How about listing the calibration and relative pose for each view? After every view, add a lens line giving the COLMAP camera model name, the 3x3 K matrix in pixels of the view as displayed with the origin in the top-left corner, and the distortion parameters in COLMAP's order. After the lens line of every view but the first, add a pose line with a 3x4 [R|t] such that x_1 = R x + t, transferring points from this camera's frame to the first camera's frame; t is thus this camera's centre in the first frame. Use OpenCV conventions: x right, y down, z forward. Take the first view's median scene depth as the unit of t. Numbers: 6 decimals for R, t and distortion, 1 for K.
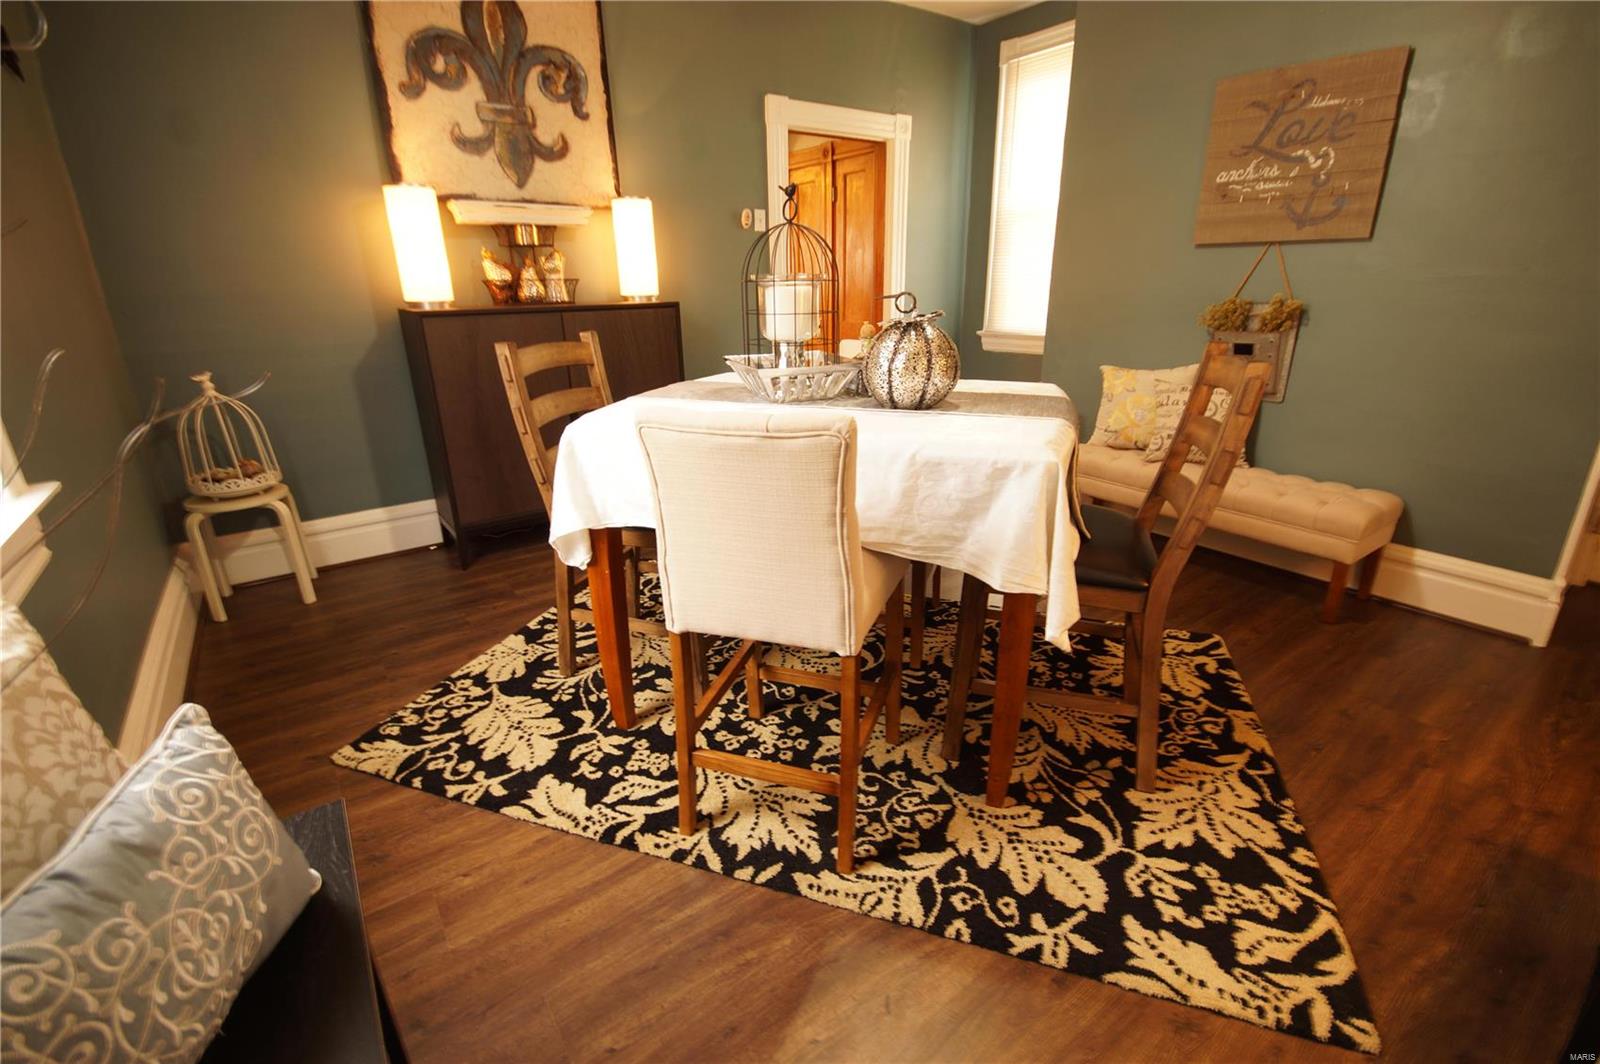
lens RADIAL K [[704.2, 0, 807.2], [0, 704.2, 527.0], [0, 0, 1]] dist [0.003809, -0.008146]
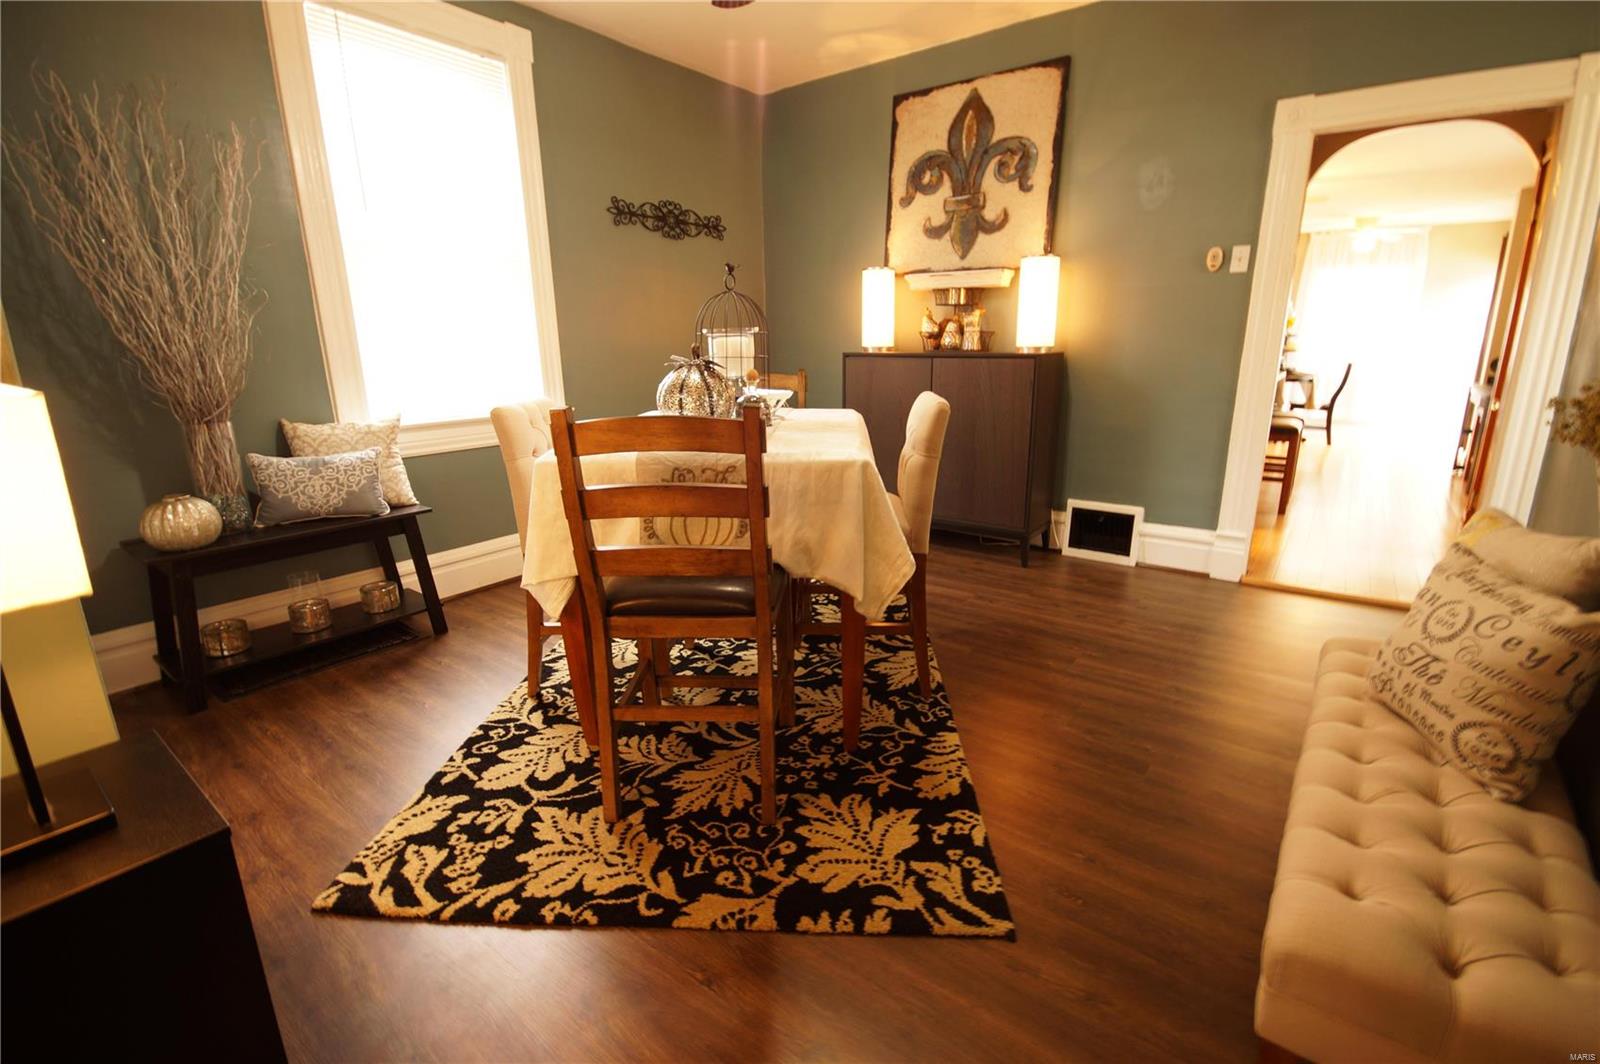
lens RADIAL K [[711.1, 0, 803.2], [0, 711.1, 519.0], [0, 0, 1]] dist [0.003147, 0.000607]
pose [[0.281733, 0.243912, -0.927973, 1.340511], [-0.313774, 0.937394, 0.151126, -0.267136], [0.906737, 0.248596, 0.340628, 0.747253]]
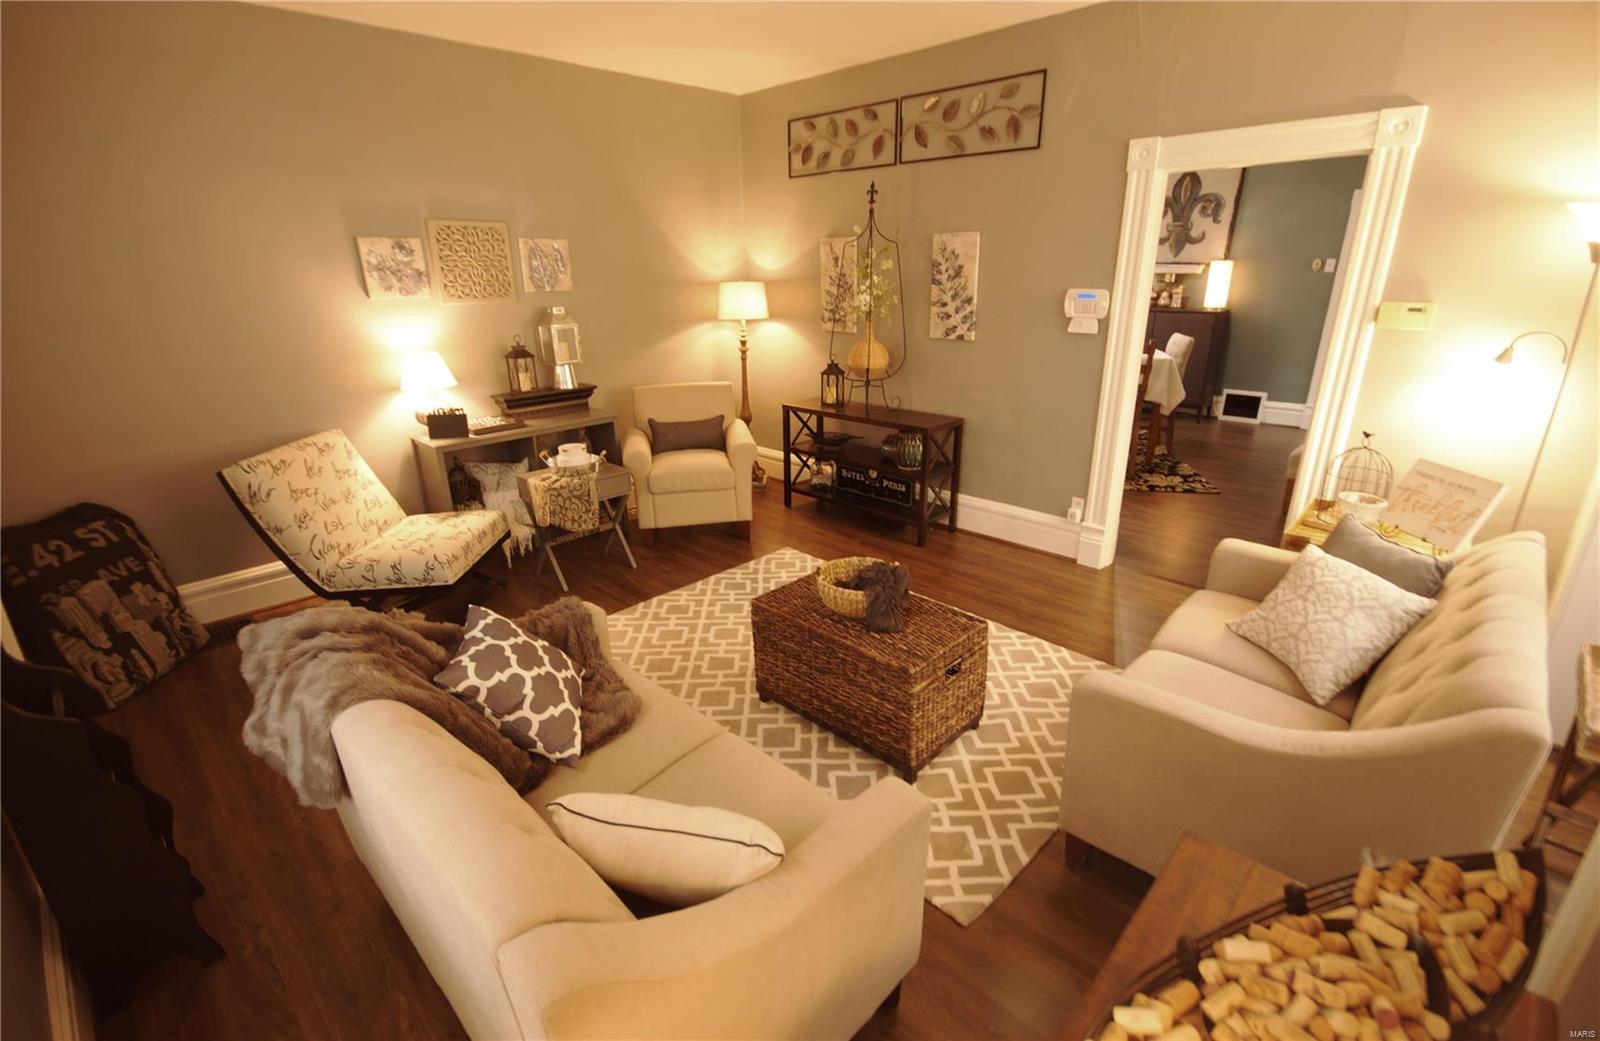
lens RADIAL K [[725.0, 0, 800.0], [0, 725.0, 520.5], [0, 0, 1]] dist [0.001066, -0.000049]
pose [[0.166664, 0.344371, -0.923922, 3.188304], [-0.320768, 0.904994, 0.279453, 0.042829], [0.932379, 0.249790, 0.261293, -0.920620]]
